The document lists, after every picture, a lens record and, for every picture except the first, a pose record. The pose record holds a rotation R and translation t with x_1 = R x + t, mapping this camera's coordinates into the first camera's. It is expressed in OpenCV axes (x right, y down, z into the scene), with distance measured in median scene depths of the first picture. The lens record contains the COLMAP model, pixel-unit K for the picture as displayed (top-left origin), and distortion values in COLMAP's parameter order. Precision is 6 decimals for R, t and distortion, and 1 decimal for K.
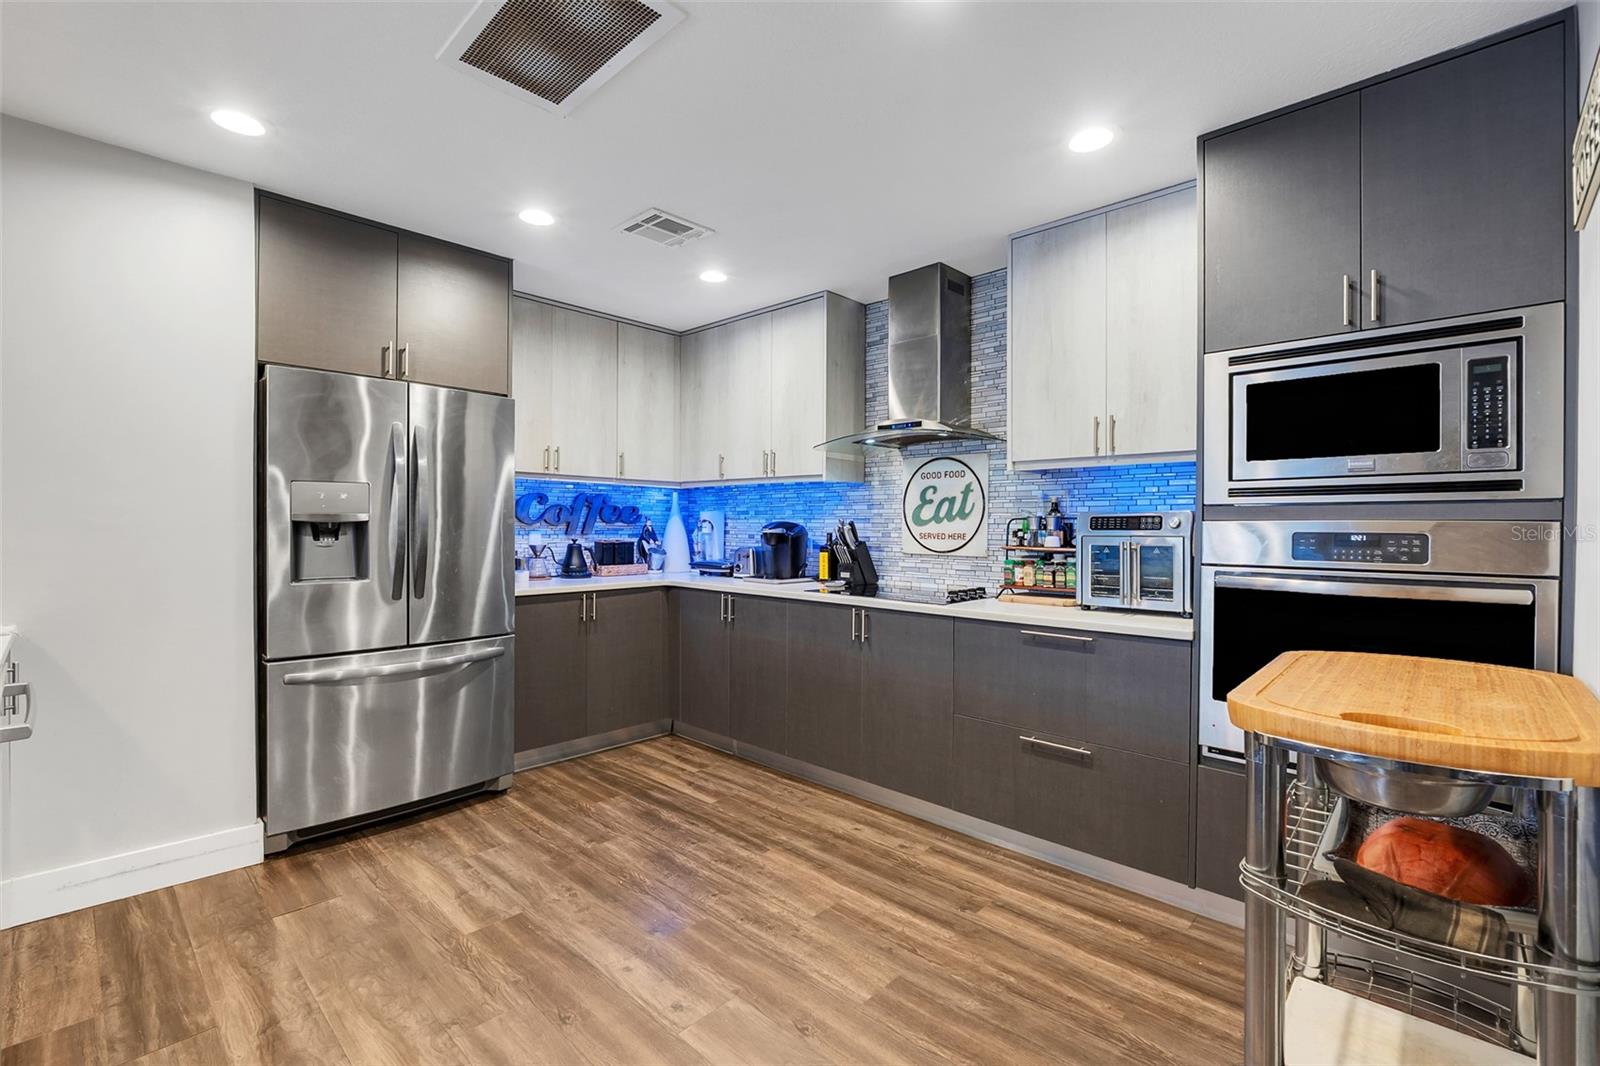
lens RADIAL K [[704.4, 0, 806.5], [0, 704.4, 528.0], [0, 0, 1]] dist [-0.011679, 0.000680]
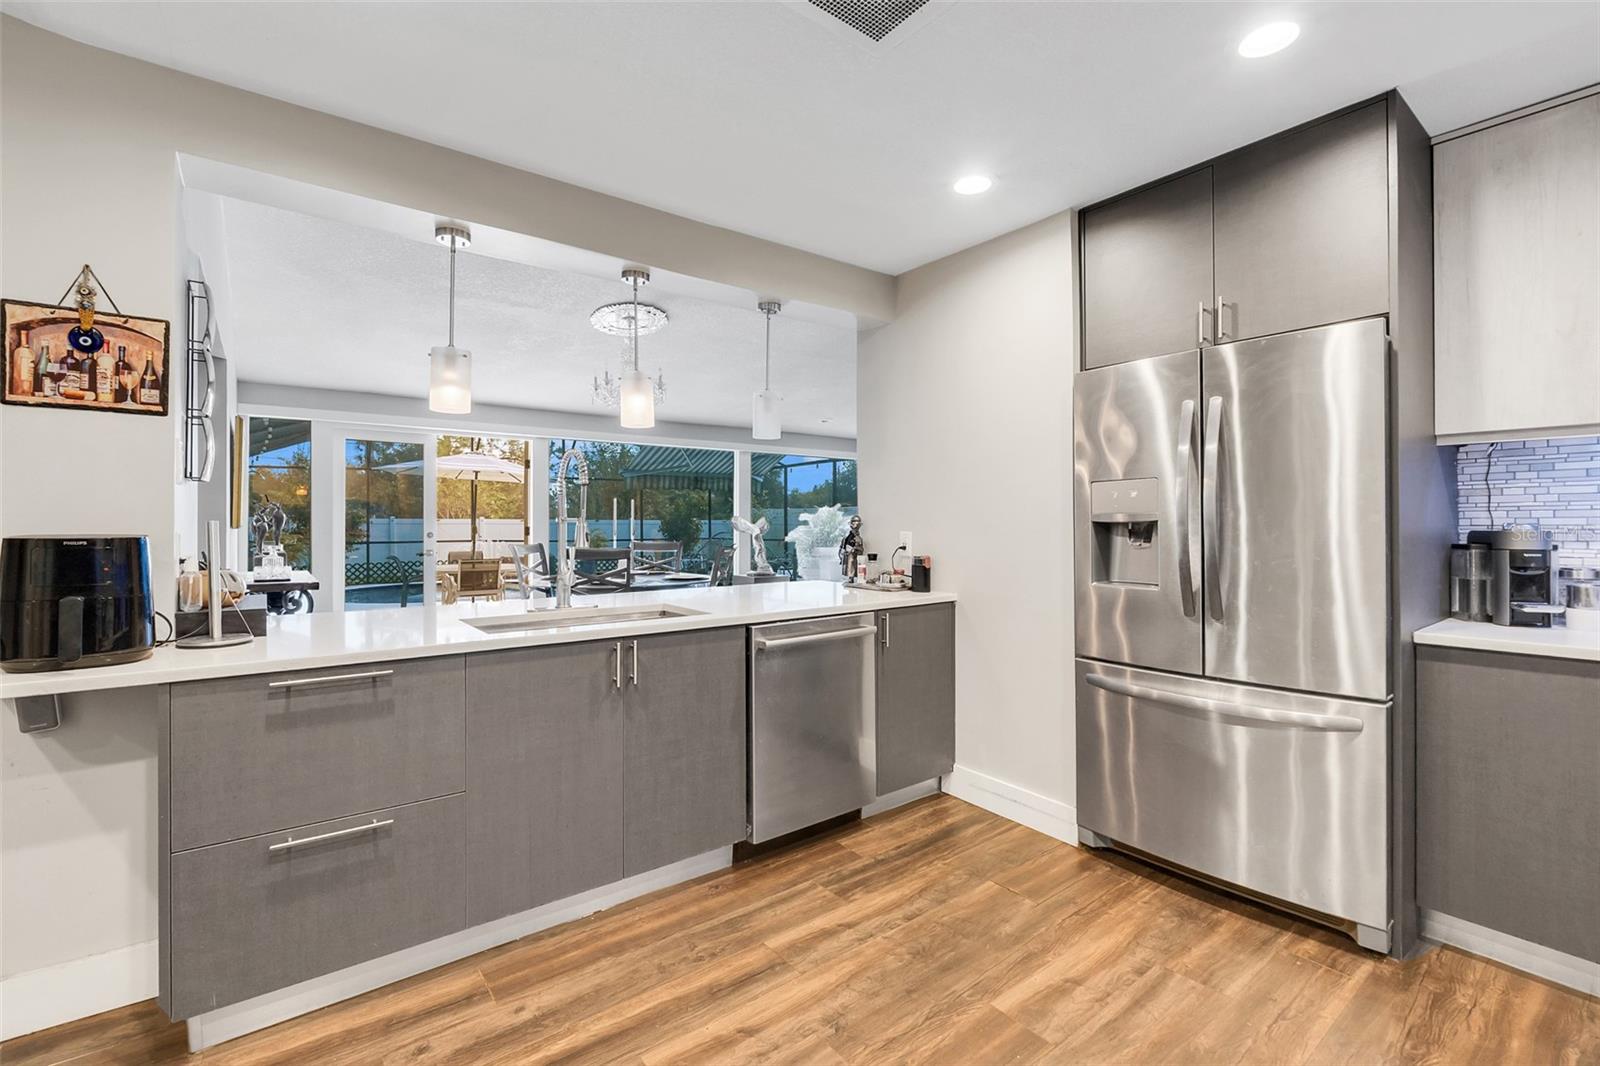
lens RADIAL K [[704.4, 0, 813.2], [0, 704.4, 531.4], [0, 0, 1]] dist [-0.011679, 0.000680]
pose [[-0.171267, -0.004125, -0.985216, 0.334628], [0.000918, 0.999990, -0.004346, 0.007104], [0.985224, -0.001648, -0.171261, 0.793868]]
